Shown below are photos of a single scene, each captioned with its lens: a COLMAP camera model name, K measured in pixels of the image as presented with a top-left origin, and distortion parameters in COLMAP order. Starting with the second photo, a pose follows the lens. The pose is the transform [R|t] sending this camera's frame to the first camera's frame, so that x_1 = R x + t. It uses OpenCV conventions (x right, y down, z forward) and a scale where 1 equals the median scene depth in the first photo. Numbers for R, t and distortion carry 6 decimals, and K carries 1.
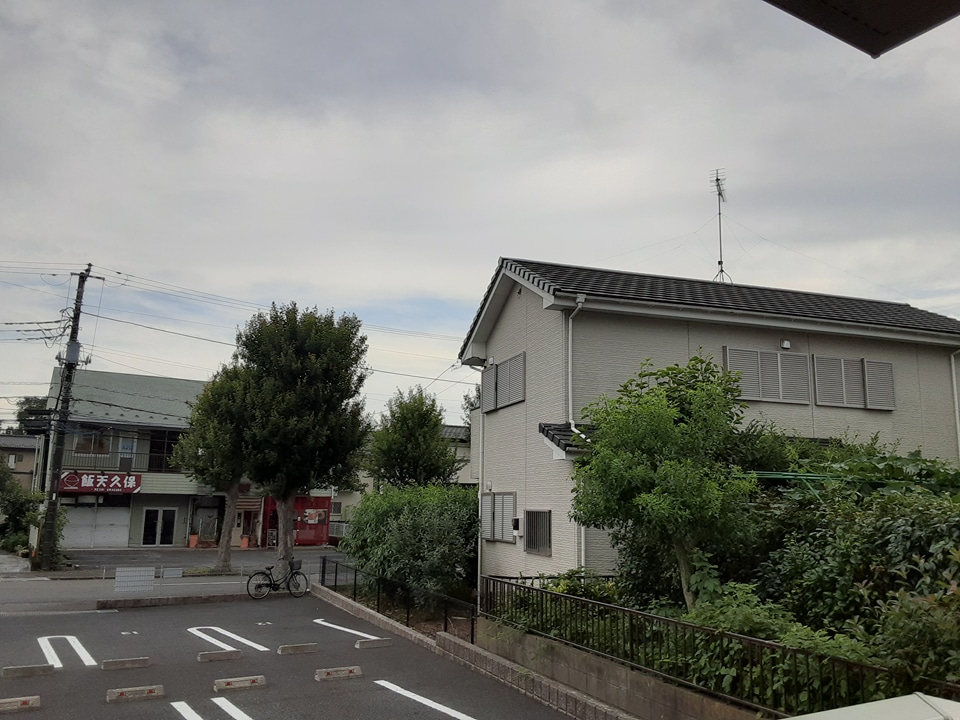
lens RADIAL K [[773.8, 0, 463.8], [0, 773.8, 363.2], [0, 0, 1]] dist [0.140076, -0.216656]
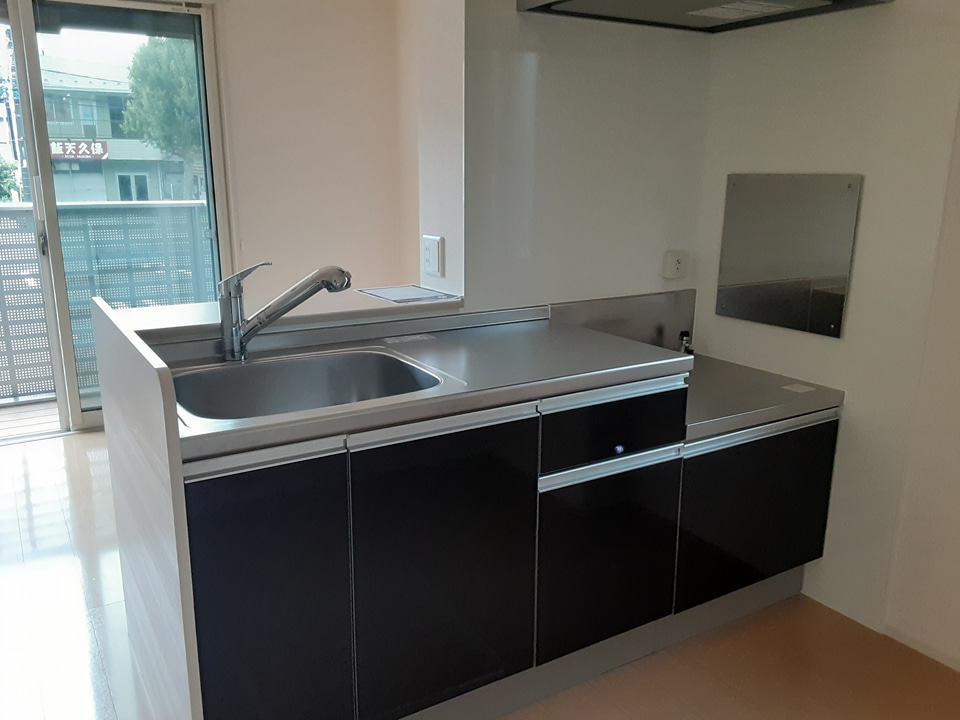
lens RADIAL K [[773.8, 0, 463.8], [0, 773.8, 363.2], [0, 0, 1]] dist [0.140076, -0.216656]
pose [[0.999772, -0.021090, -0.003422, 0.234910], [0.020649, 0.912637, 0.408248, -0.031787], [-0.005487, -0.408226, 0.912865, -0.298591]]
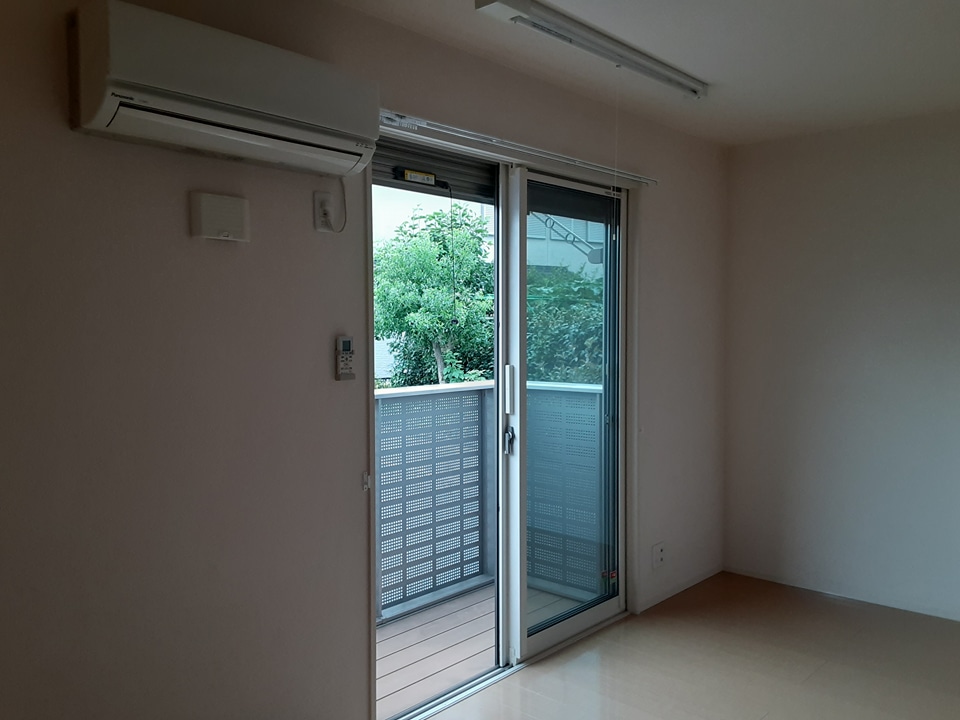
lens RADIAL K [[773.8, 0, 463.8], [0, 773.8, 363.2], [0, 0, 1]] dist [0.140076, -0.216656]
pose [[0.960705, -0.036798, 0.275122, -0.043295], [-0.026089, 0.974815, 0.221482, -0.035808], [-0.276343, -0.219957, 0.935550, -0.226365]]
